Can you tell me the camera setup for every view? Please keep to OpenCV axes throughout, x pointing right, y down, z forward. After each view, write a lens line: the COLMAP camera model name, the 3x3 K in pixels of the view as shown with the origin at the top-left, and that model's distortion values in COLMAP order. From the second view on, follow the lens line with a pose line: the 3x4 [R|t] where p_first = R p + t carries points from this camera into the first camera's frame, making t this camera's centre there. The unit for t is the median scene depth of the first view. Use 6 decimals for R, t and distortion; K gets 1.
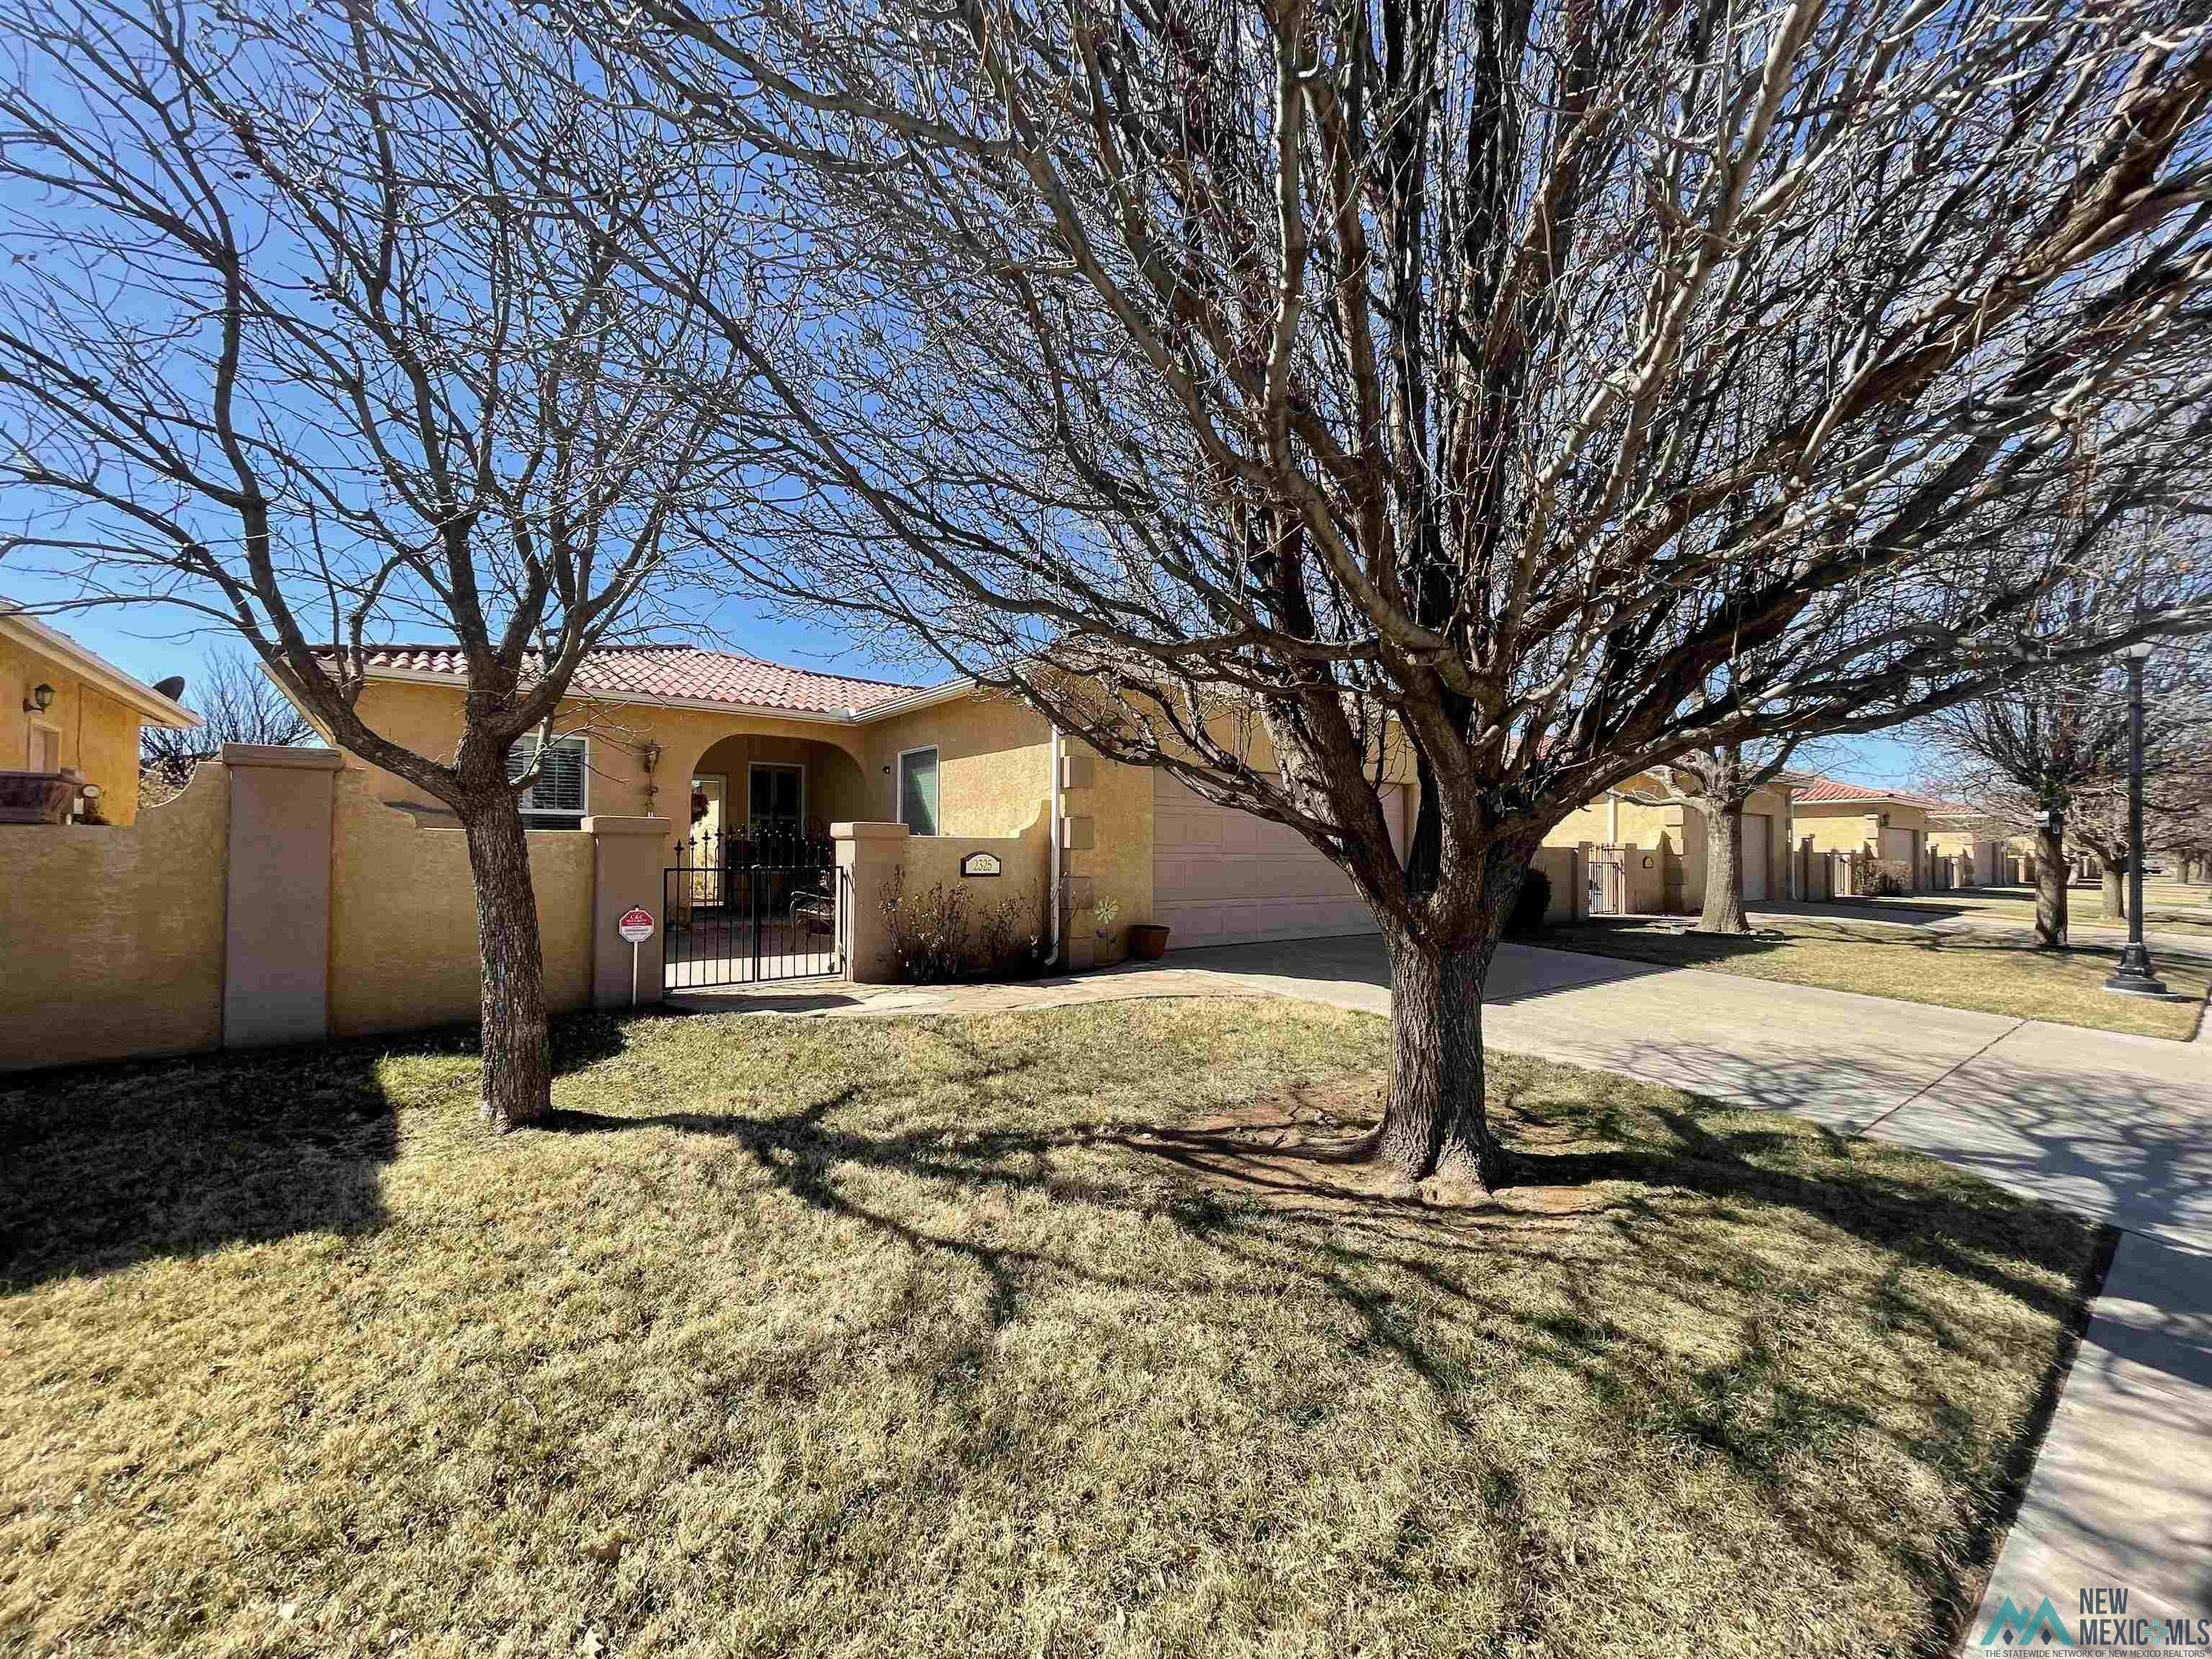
lens RADIAL K [[892.3, 0, 1111.0], [0, 892.3, 832.7], [0, 0, 1]] dist [0.001991, -0.000369]
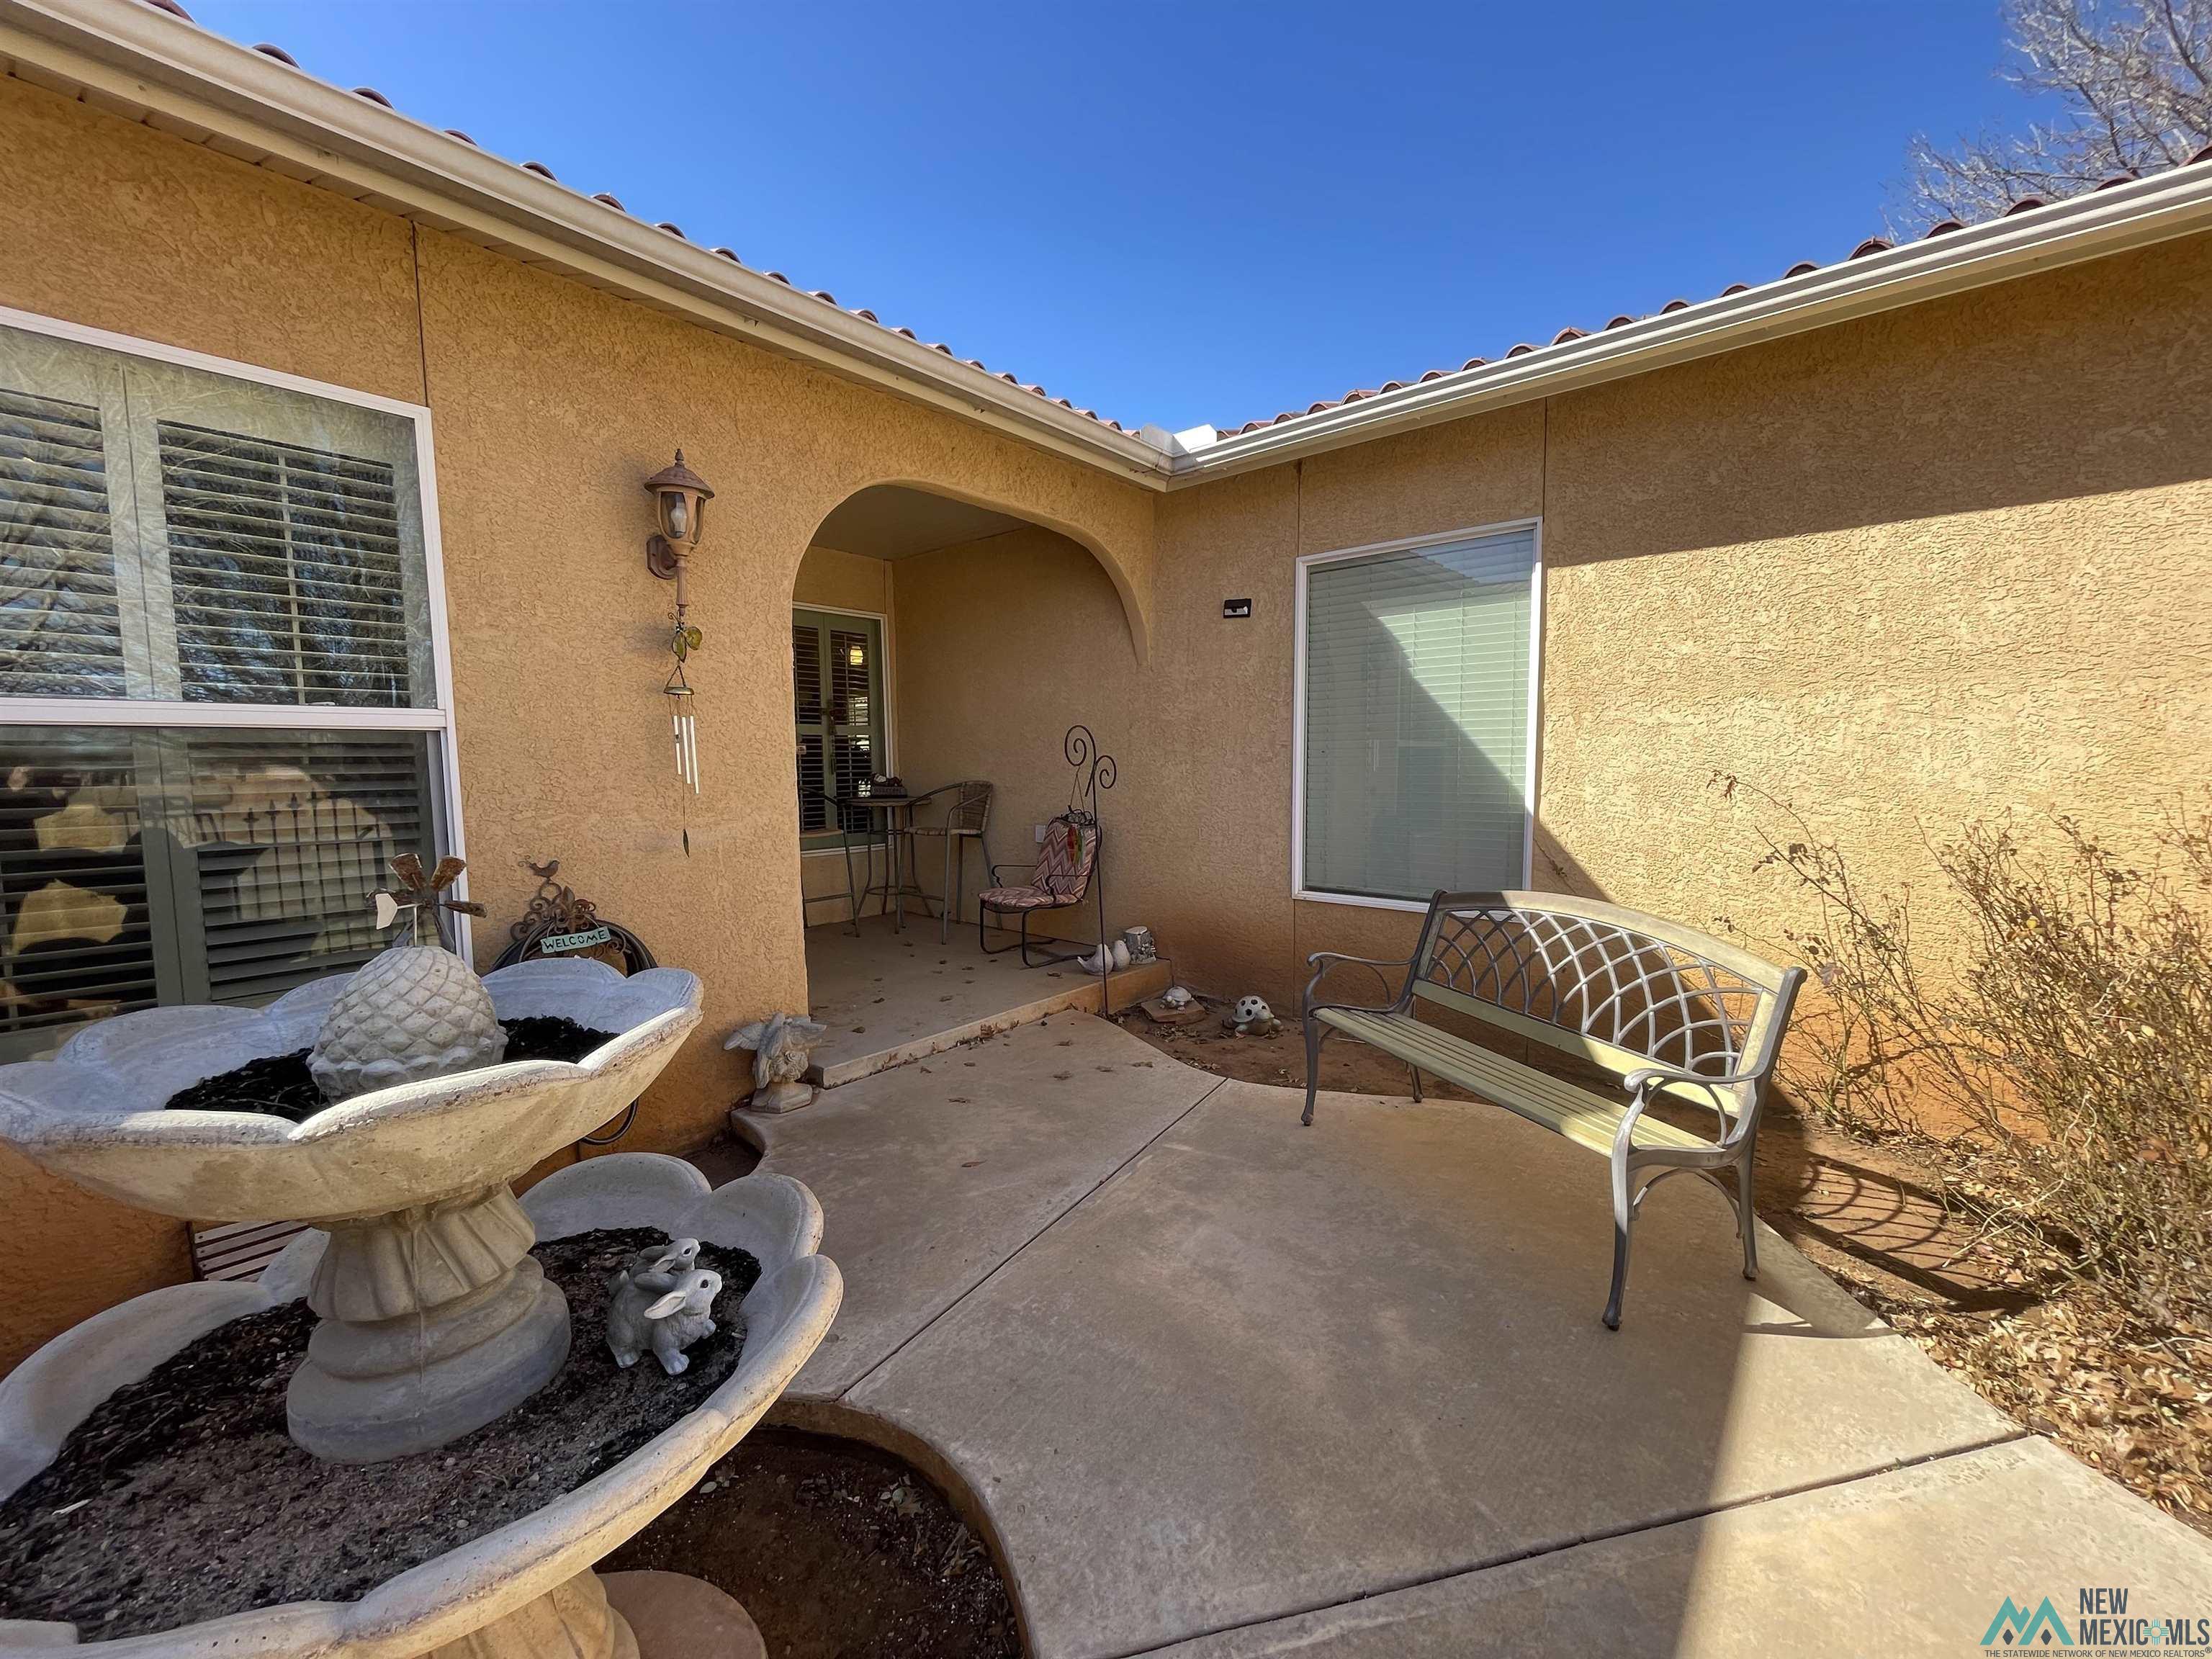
lens RADIAL K [[892.3, 0, 1110.0], [0, 892.3, 837.2], [0, 0, 1]] dist [0.001991, -0.000369]
pose [[0.978949, -0.032183, 0.201550, -0.547137], [0.010075, 0.993906, 0.109770, -0.017441], [-0.203855, -0.105428, 0.973308, 0.854090]]
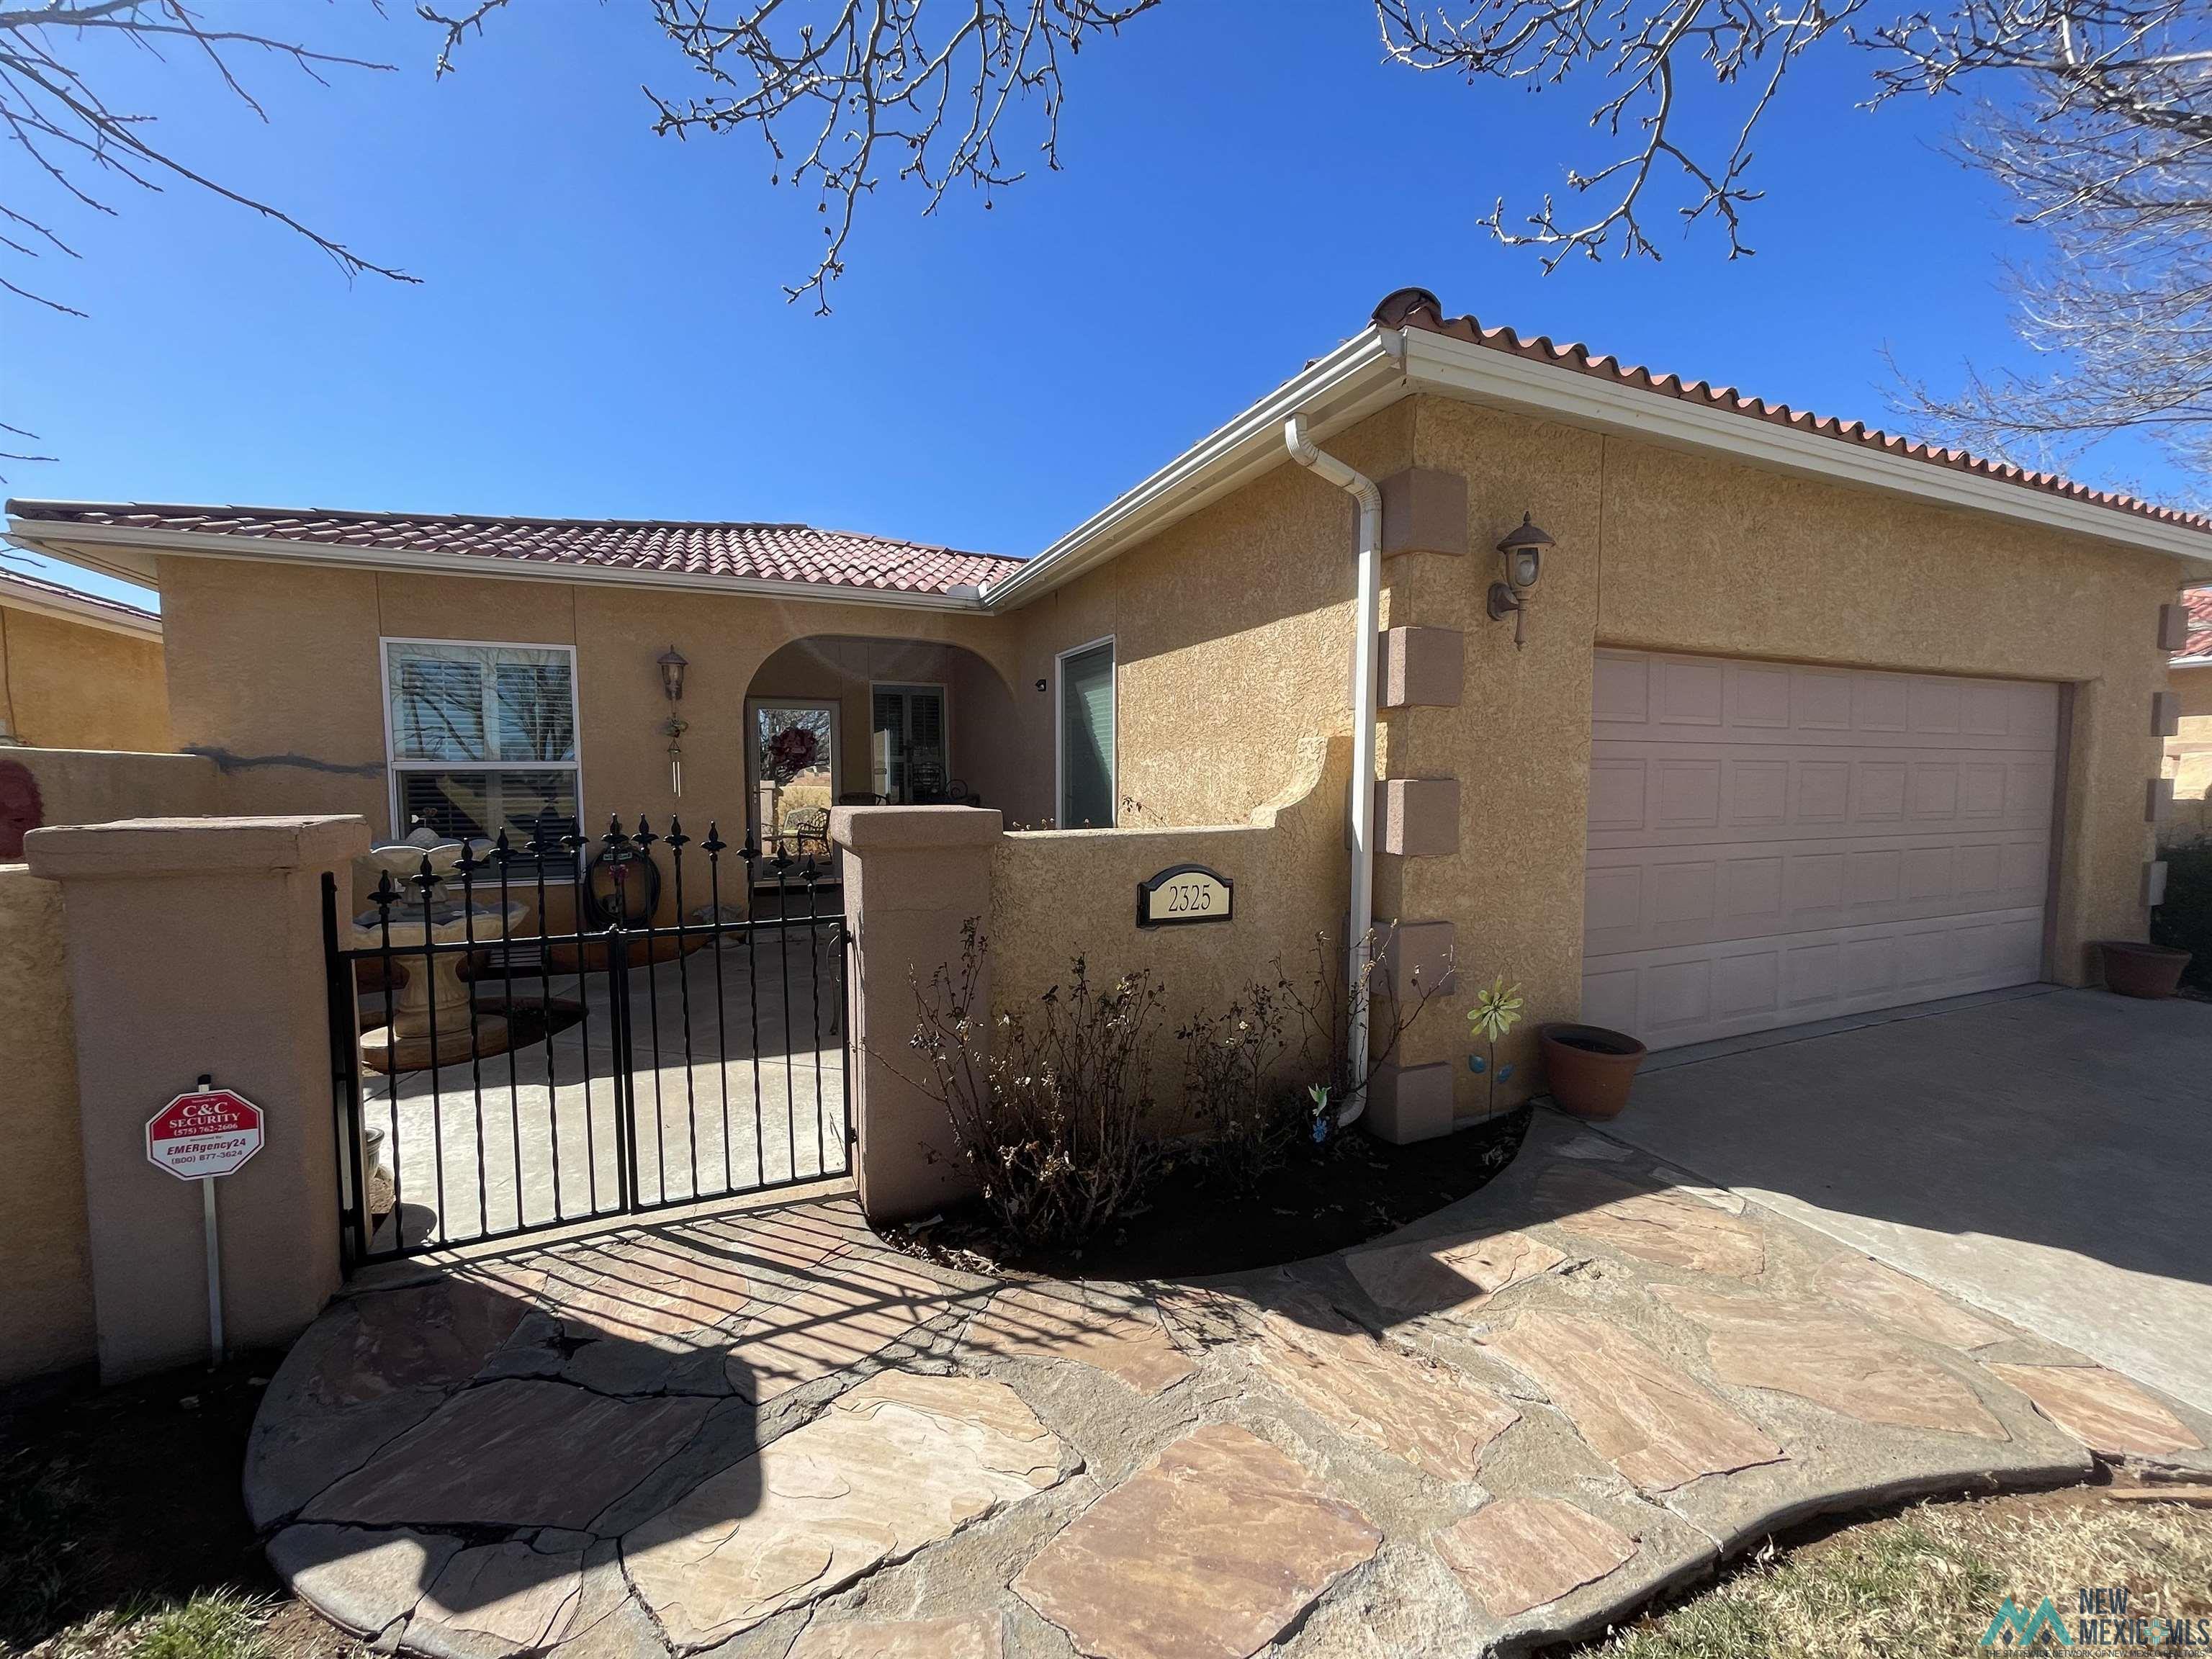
lens RADIAL K [[892.3, 0, 1103.2], [0, 892.3, 834.8], [0, 0, 1]] dist [0.001991, -0.000369]
pose [[0.968182, 0.009198, -0.250077, -0.075813], [0.013638, 0.995900, 0.089427, -0.030290], [0.249875, -0.089993, 0.964087, 0.569379]]
